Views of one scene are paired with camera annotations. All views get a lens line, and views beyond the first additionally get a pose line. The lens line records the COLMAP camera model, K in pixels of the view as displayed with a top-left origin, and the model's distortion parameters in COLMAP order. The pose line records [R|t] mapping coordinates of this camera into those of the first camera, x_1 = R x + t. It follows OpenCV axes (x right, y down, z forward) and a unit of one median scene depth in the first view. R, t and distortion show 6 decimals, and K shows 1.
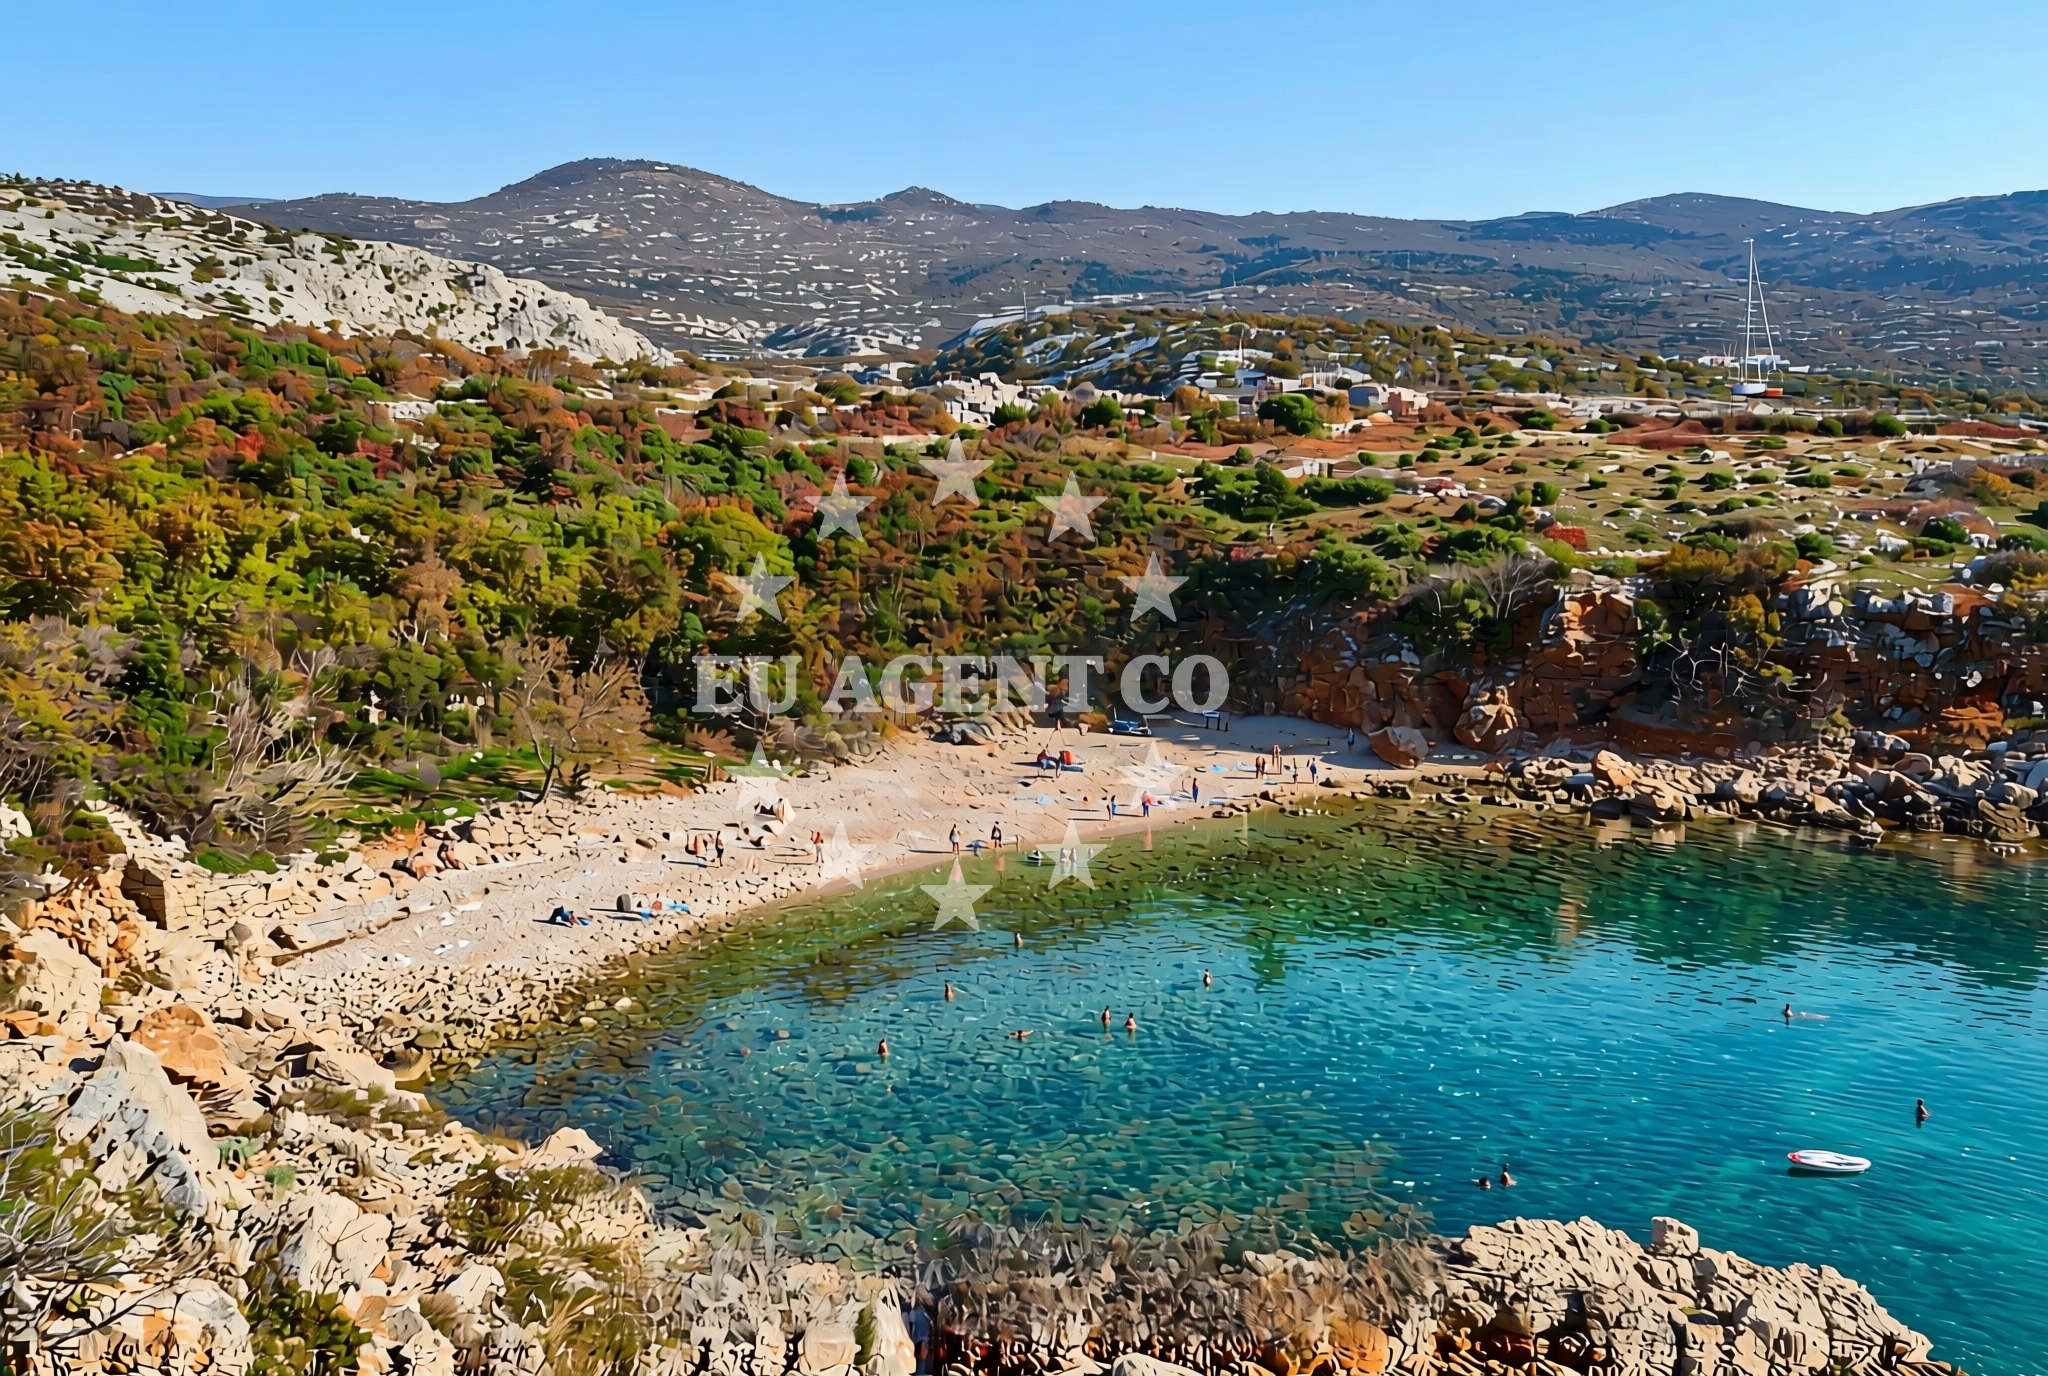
lens RADIAL K [[1698.7, 0, 1037.3], [0, 1698.7, 686.0], [0, 0, 1]] dist [-0.006603, -0.005265]
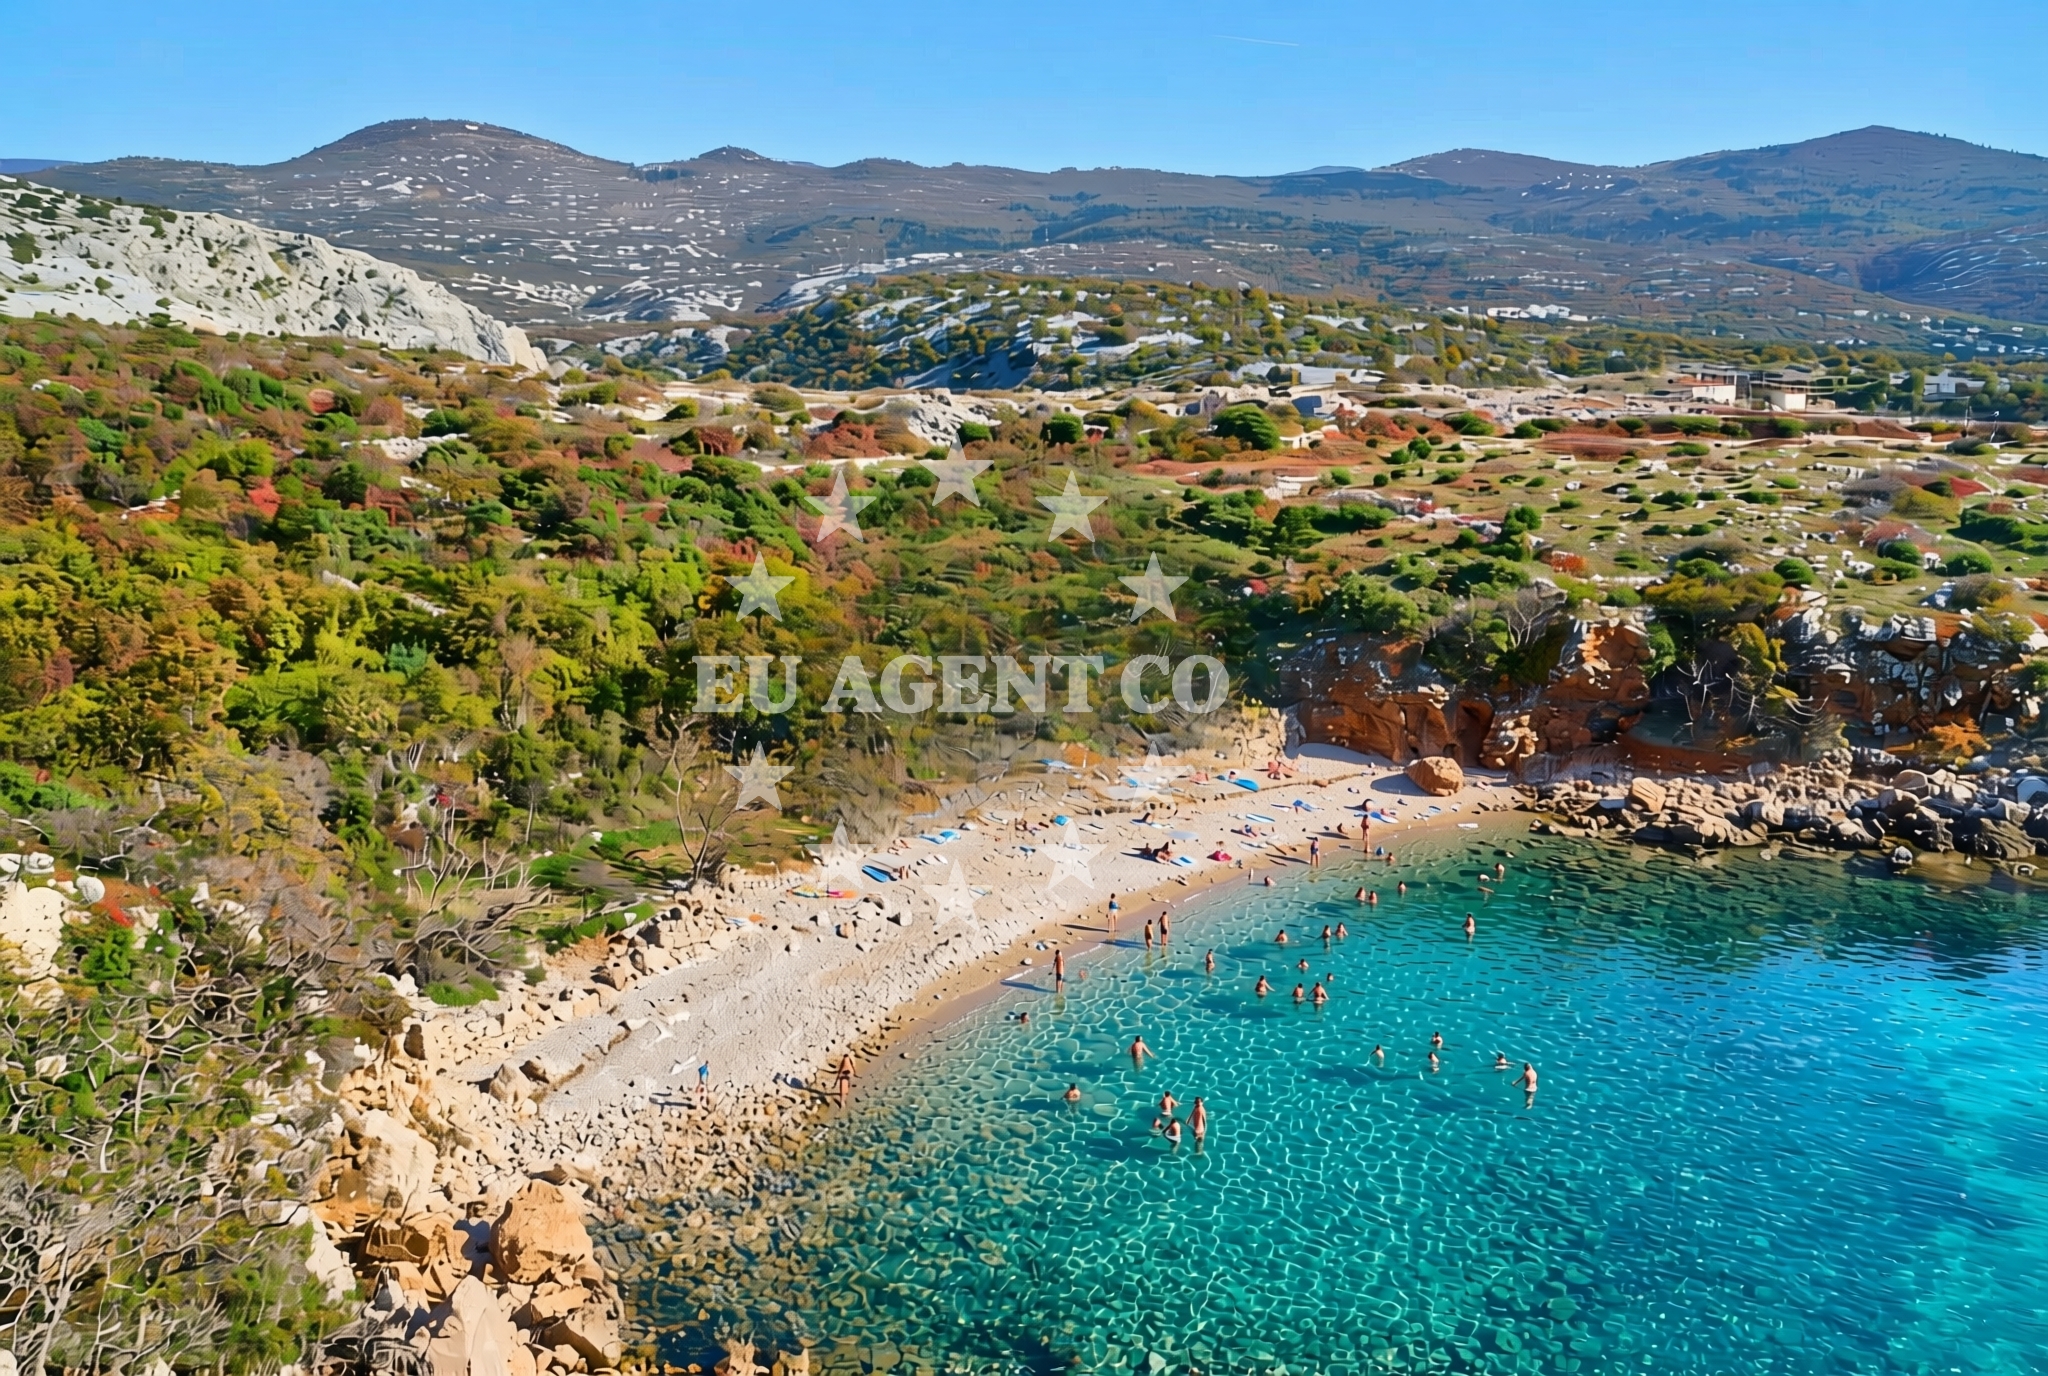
lens RADIAL K [[1655.2, 0, 1024.0], [0, 1655.2, 688.0], [0, 0, 1]] dist [-0.005716, -0.007376]
pose [[0.994626, -0.032173, 0.098410, -0.130918], [0.028956, 0.999004, 0.033948, -0.056099], [-0.099405, -0.030916, 0.994567, 0.000454]]
